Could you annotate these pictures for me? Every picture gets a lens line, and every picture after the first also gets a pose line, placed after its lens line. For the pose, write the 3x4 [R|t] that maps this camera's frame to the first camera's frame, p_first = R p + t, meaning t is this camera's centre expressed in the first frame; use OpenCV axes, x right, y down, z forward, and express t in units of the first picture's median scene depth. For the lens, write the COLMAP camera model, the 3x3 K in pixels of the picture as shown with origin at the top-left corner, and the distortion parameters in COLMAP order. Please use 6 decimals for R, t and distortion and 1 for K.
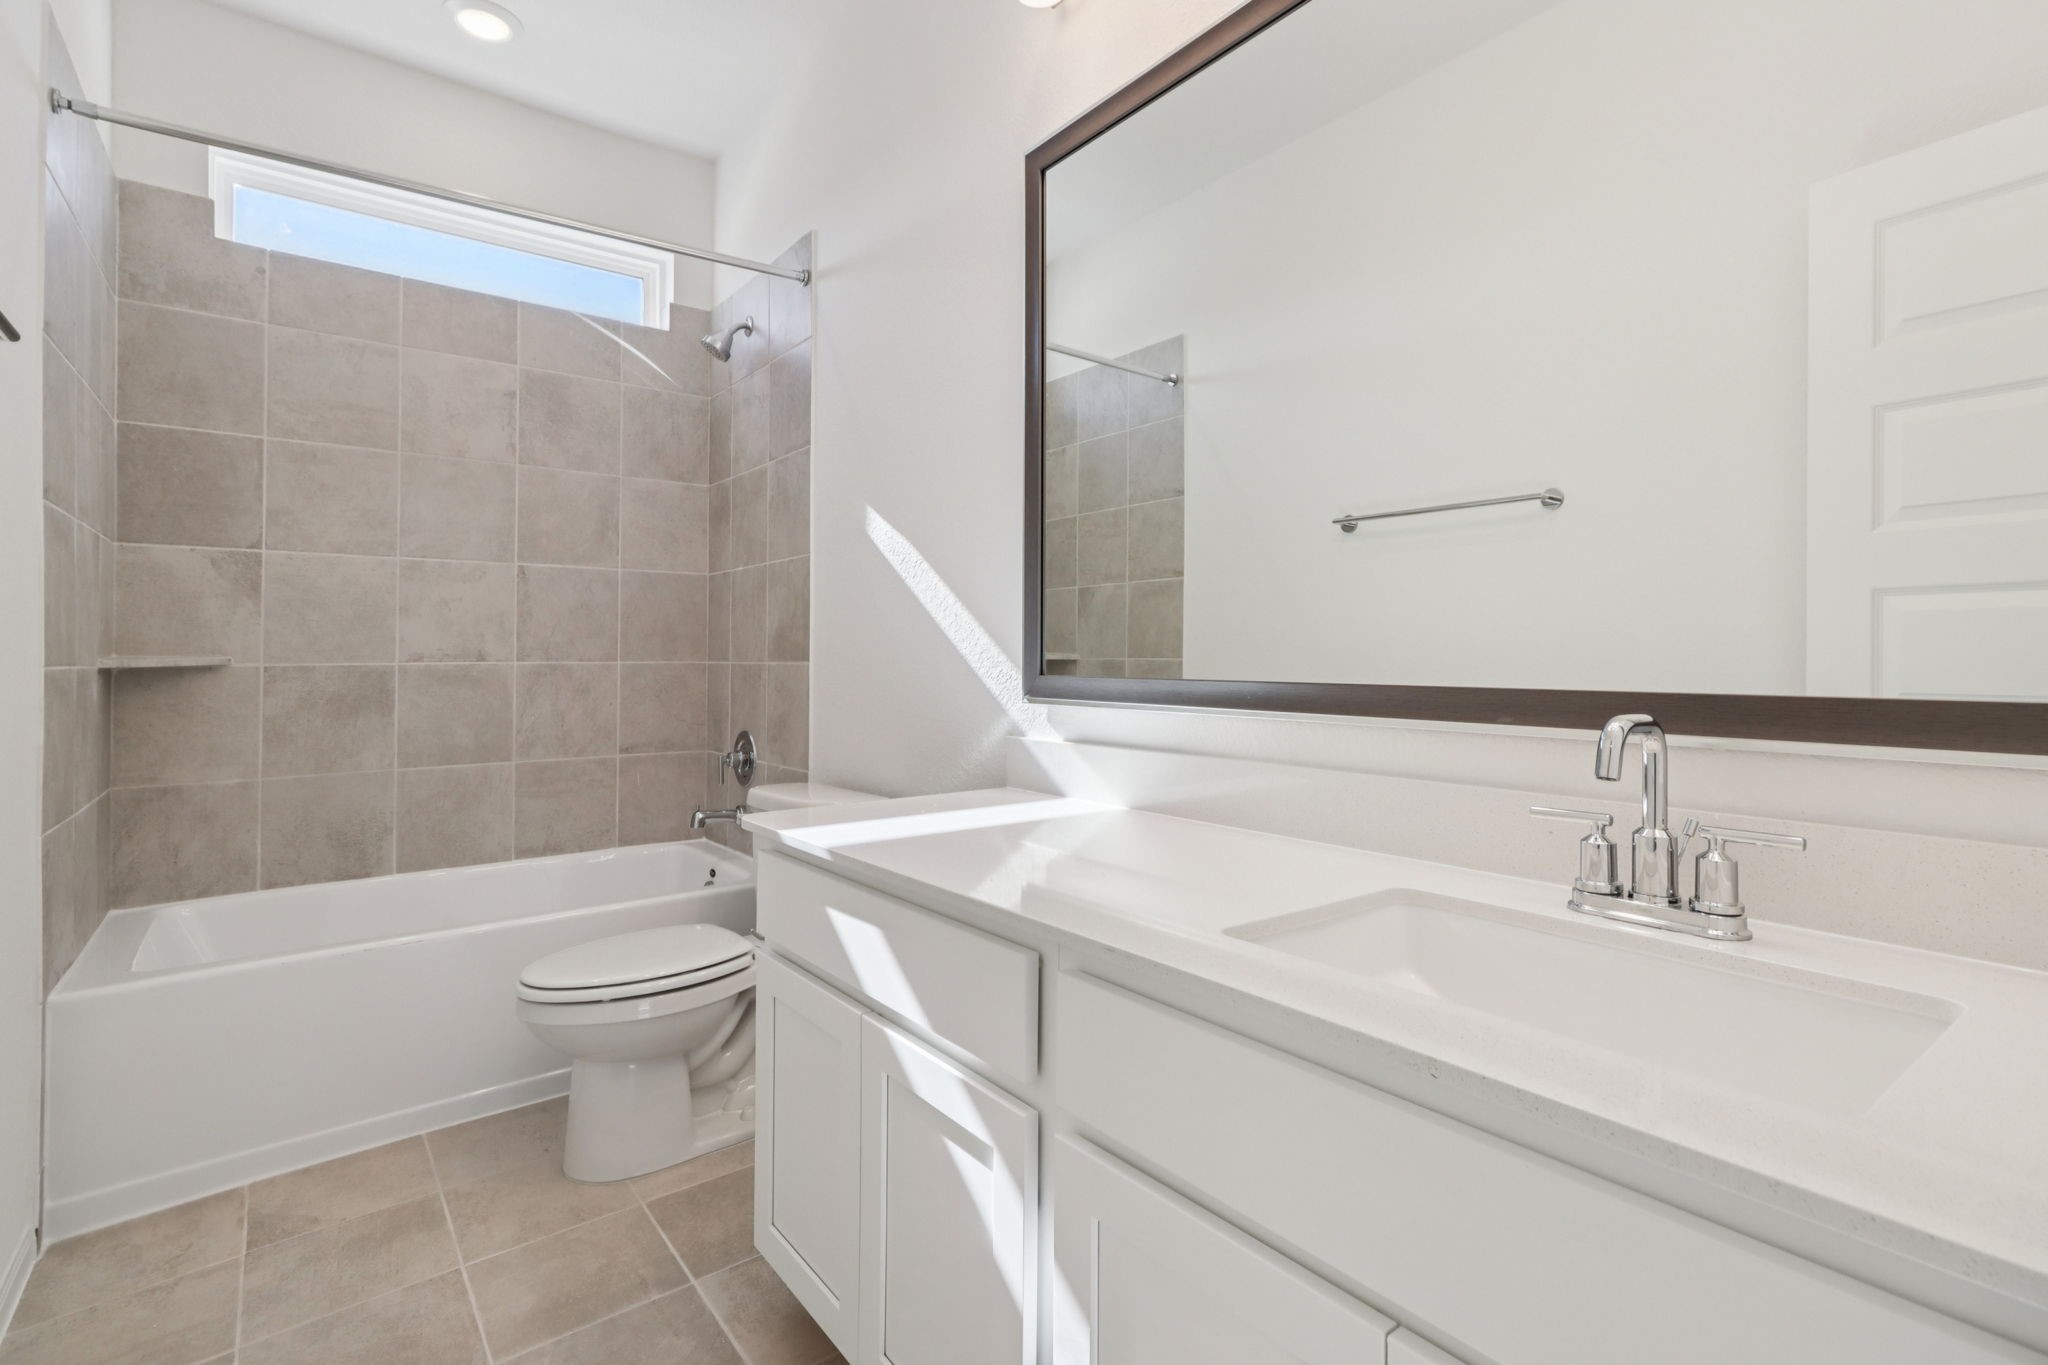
lens RADIAL K [[960.4, 0, 1019.4], [0, 960.4, 664.0], [0, 0, 1]] dist [-0.000553, -0.000469]
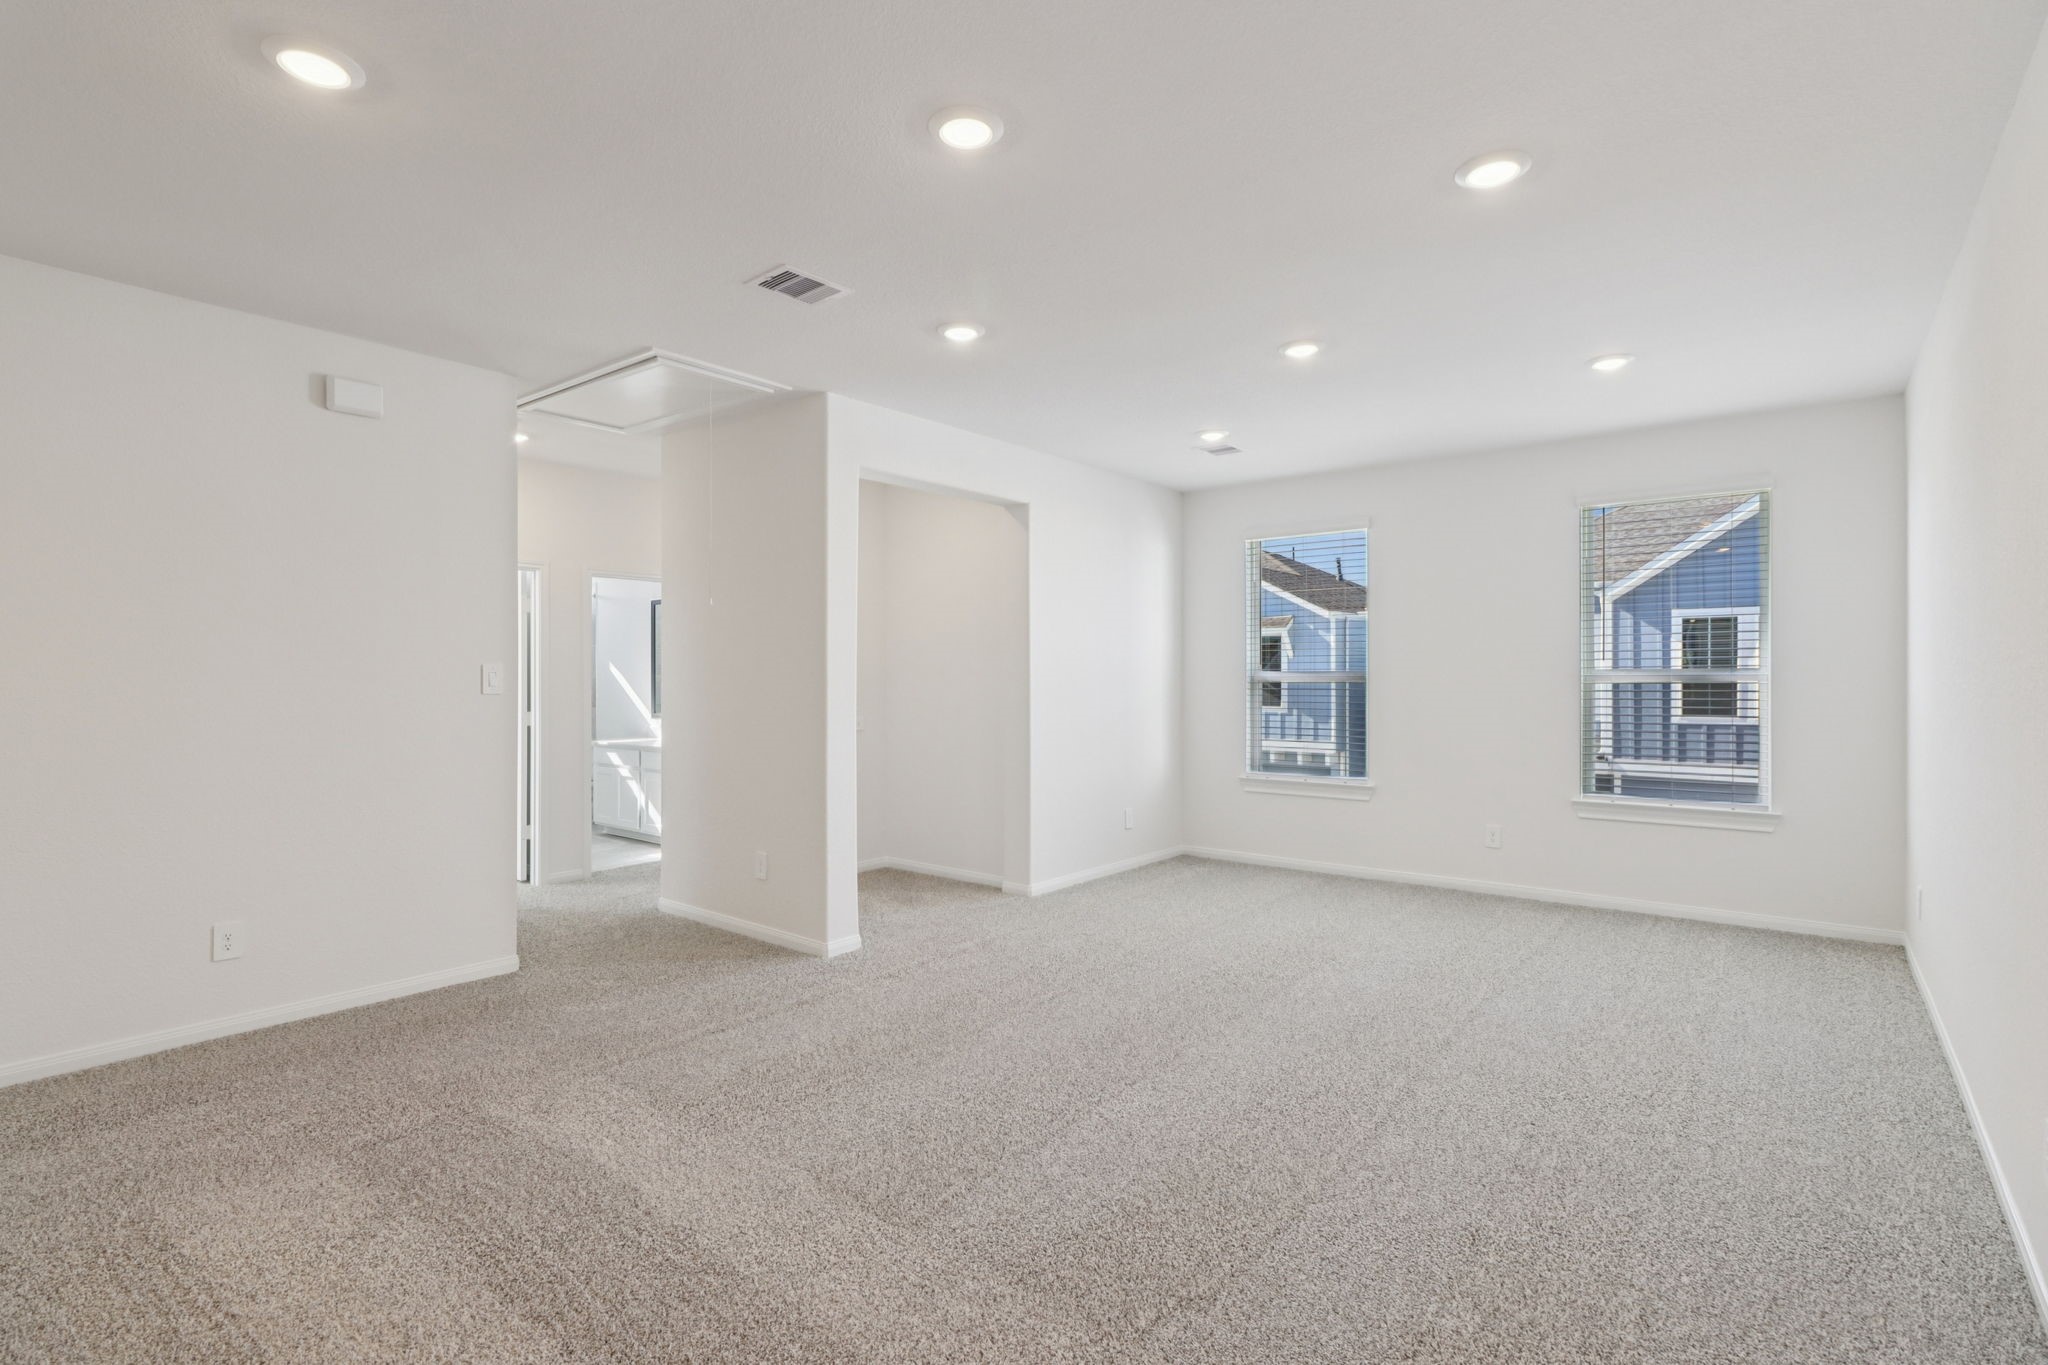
lens RADIAL K [[1063.6, 0, 1024.0], [0, 1063.6, 682.5], [0, 0, 1]] dist [0.001488, -0.000011]
pose [[0.971827, 0.004045, 0.235659, 0.068796], [0.000966, 0.999776, -0.021144, -0.003238], [-0.235692, 0.020776, 0.971606, -0.546635]]
